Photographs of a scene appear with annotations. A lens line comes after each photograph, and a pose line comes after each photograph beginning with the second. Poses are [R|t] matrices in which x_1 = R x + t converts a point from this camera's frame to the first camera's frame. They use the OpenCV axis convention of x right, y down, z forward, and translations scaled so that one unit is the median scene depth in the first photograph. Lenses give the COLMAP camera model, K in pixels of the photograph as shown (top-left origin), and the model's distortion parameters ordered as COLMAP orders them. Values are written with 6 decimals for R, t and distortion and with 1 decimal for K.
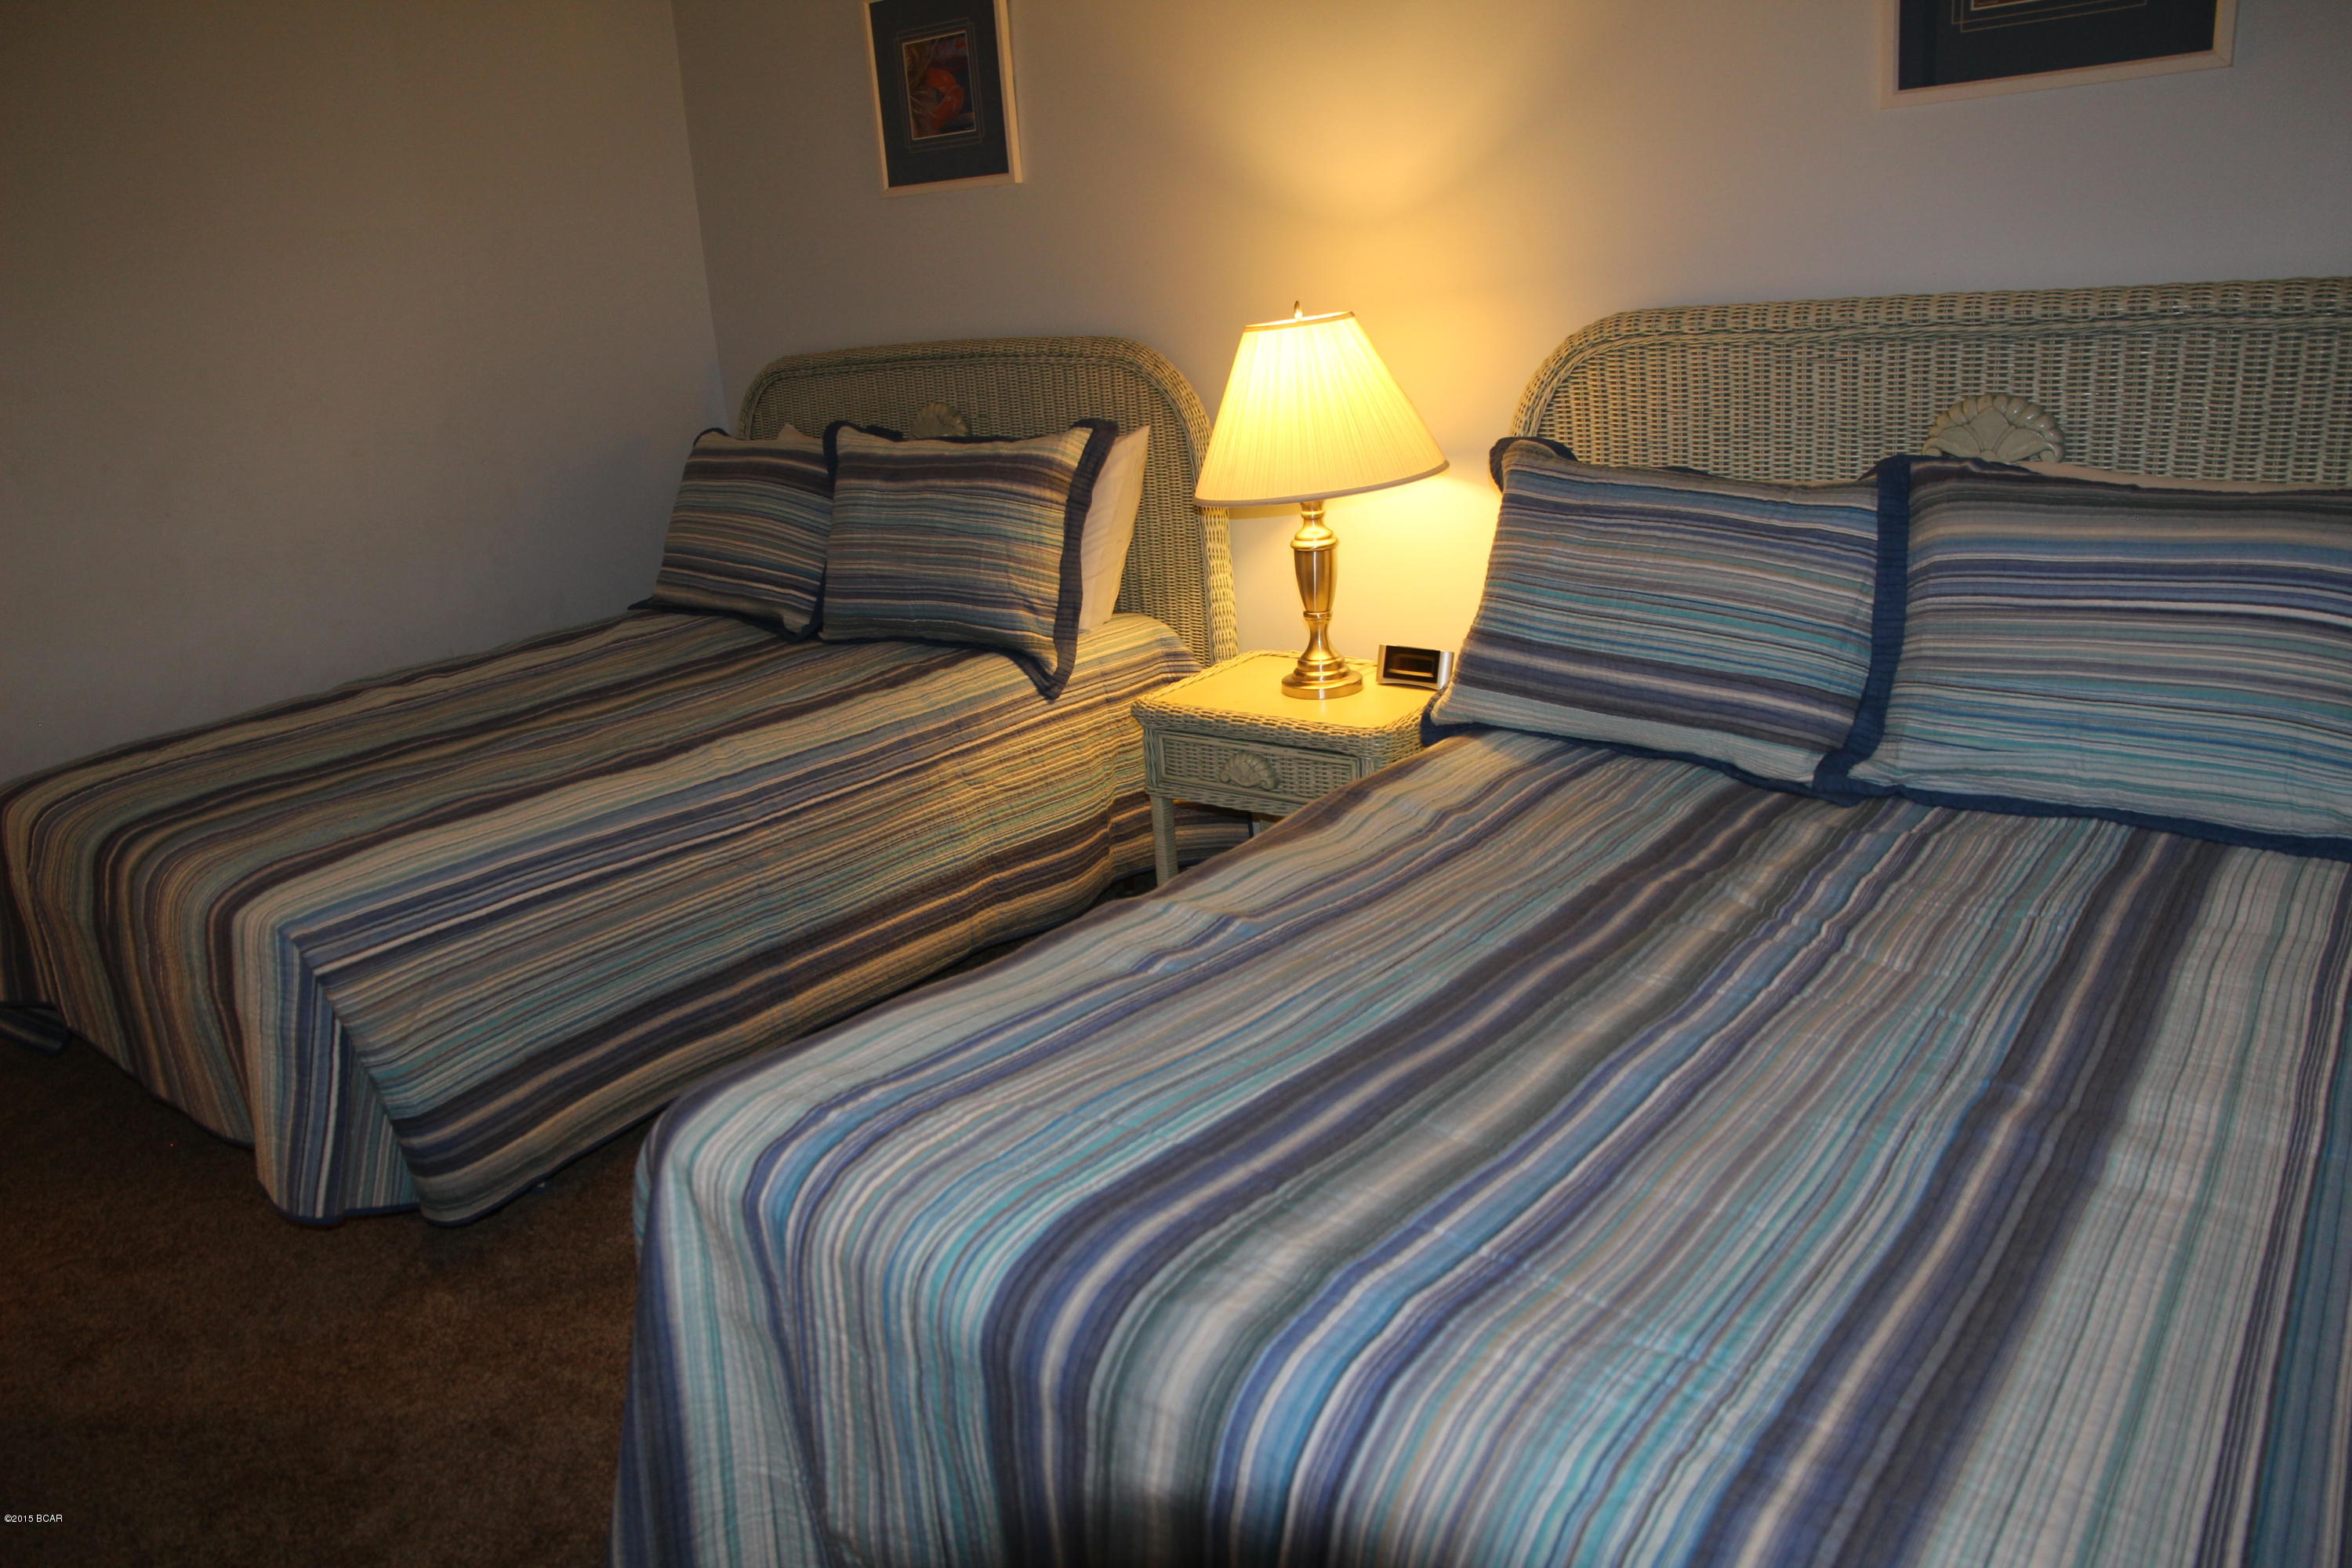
lens RADIAL K [[1625.9, 0, 1207.4], [0, 1625.9, 792.9], [0, 0, 1]] dist [-0.116540, 0.088779]
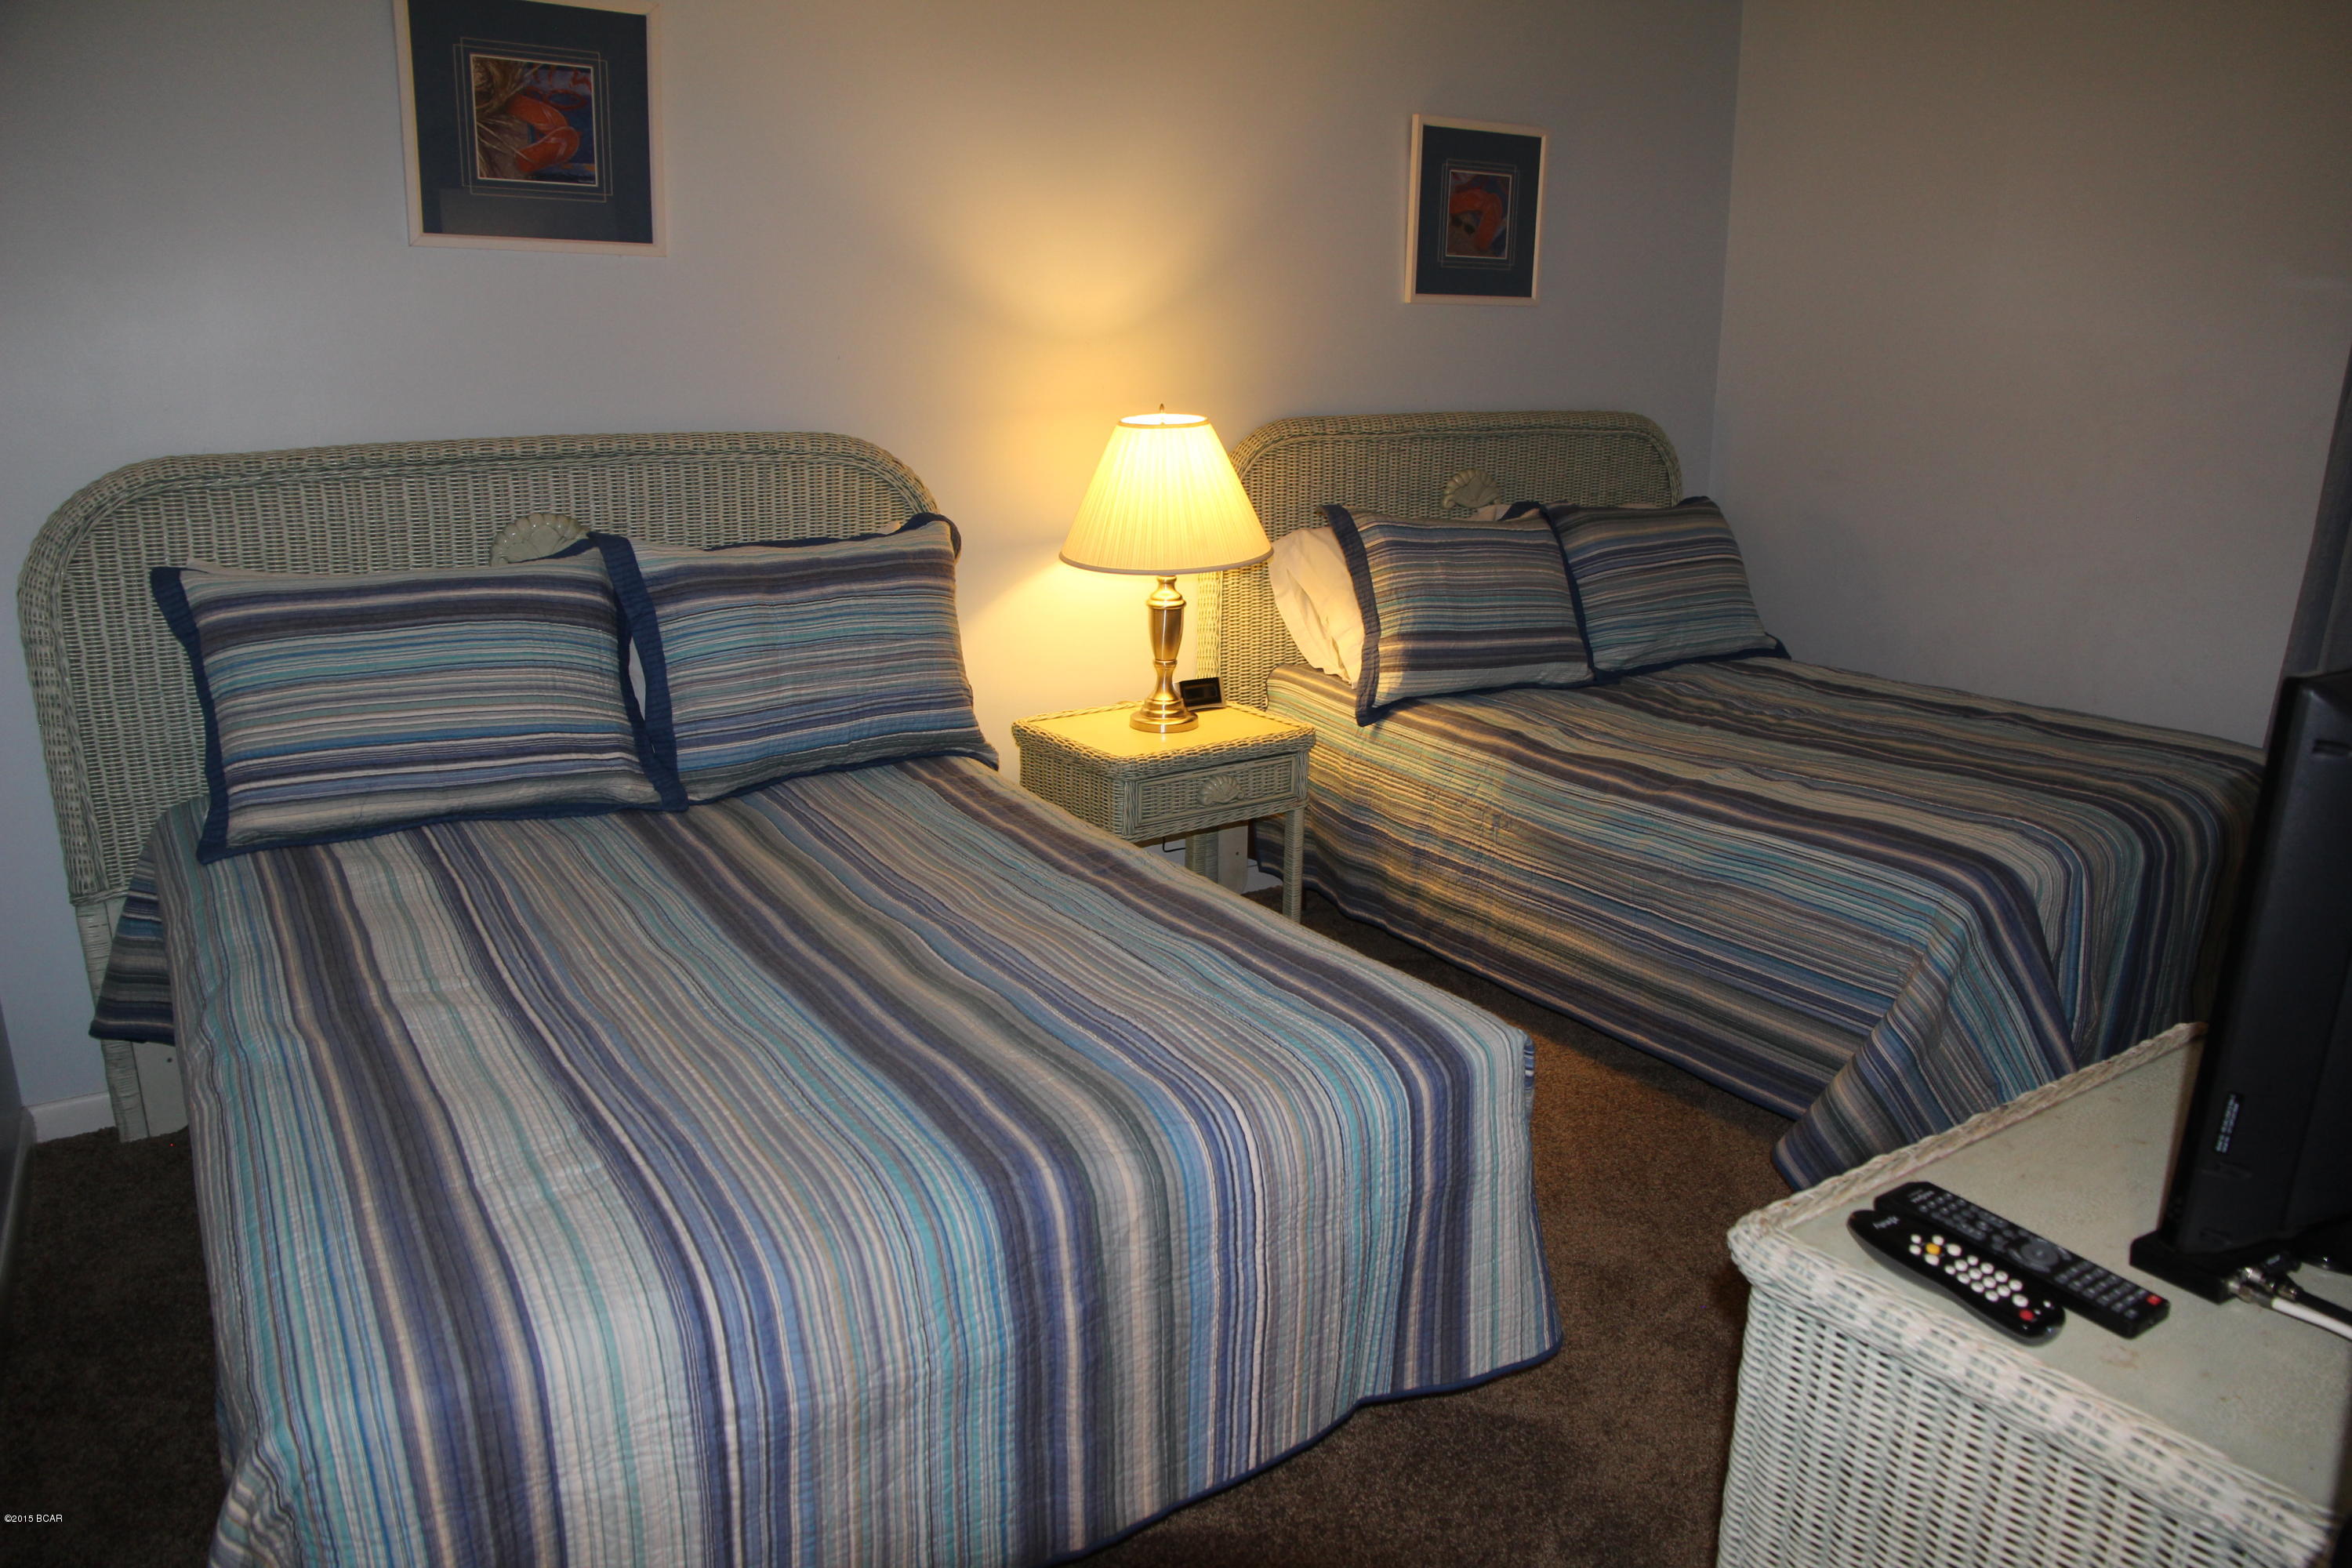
lens RADIAL K [[1625.9, 0, 1207.4], [0, 1625.9, 792.9], [0, 0, 1]] dist [-0.116540, 0.088779]
pose [[0.280927, -0.188076, 0.941120, -0.906165], [0.258552, 0.959187, 0.114508, -0.124054], [-0.924246, 0.211160, 0.318088, 0.513449]]
